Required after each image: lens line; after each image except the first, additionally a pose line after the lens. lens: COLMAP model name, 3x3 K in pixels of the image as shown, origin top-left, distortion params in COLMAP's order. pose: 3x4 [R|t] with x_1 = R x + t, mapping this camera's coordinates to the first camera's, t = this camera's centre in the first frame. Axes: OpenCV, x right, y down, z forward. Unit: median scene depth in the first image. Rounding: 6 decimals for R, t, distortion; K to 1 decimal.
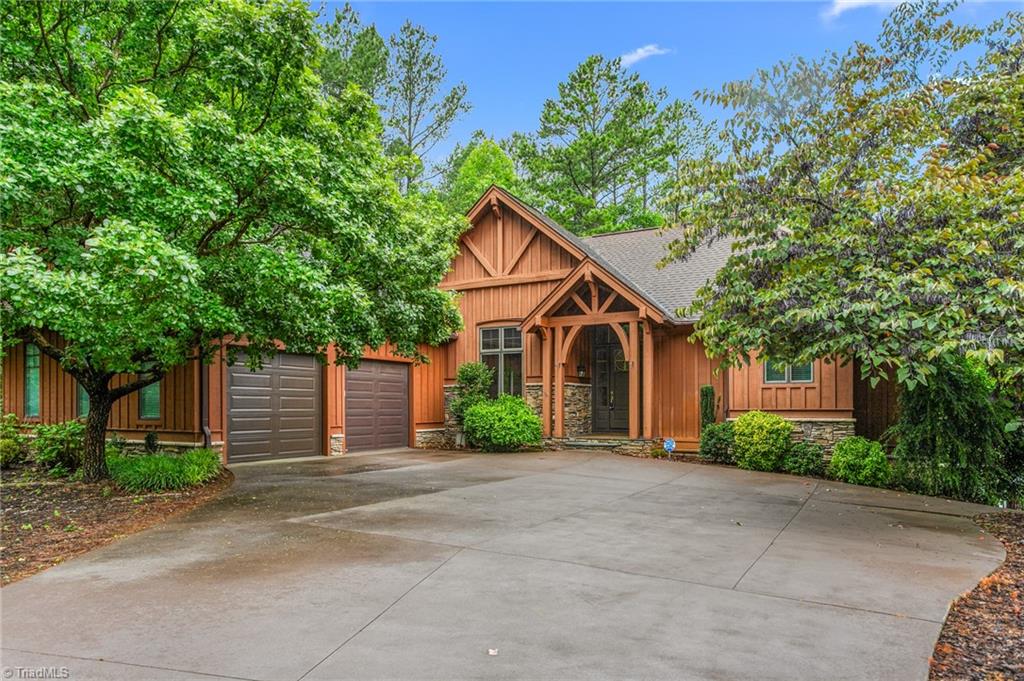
lens RADIAL K [[628.3, 0, 512.5], [0, 628.3, 439.7], [0, 0, 1]] dist [-0.003281, -0.000545]
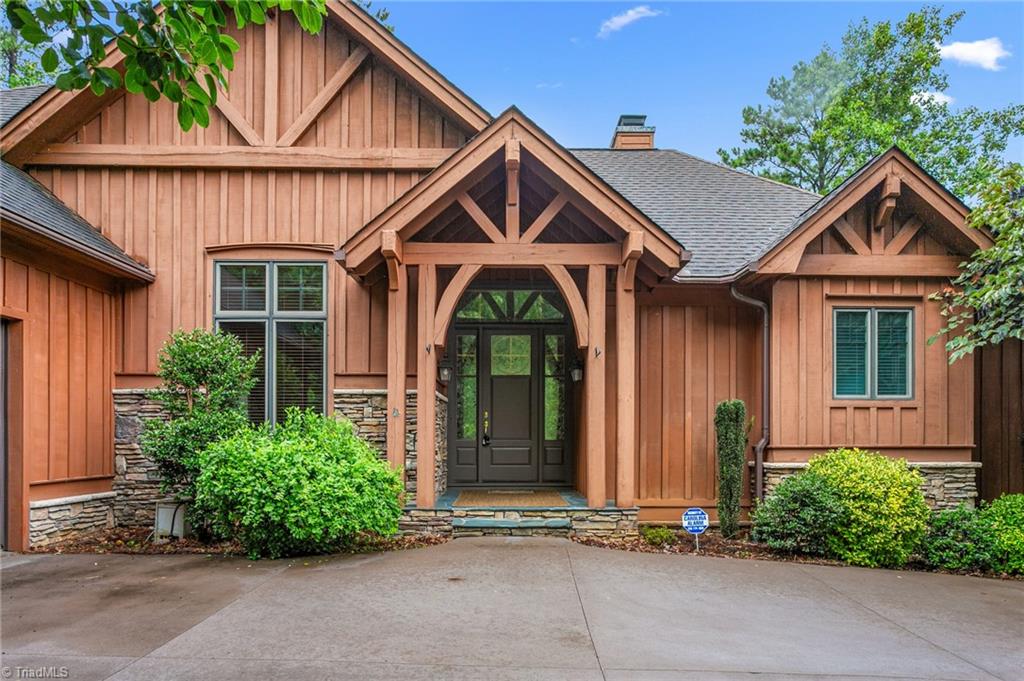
lens RADIAL K [[628.3, 0, 512.5], [0, 628.3, 439.7], [0, 0, 1]] dist [-0.003281, -0.000545]
pose [[0.868153, 0.000138, 0.496296, -0.096924], [0.023808, 0.998837, -0.041923, -0.032418], [-0.495725, 0.048211, 0.867140, 0.571752]]
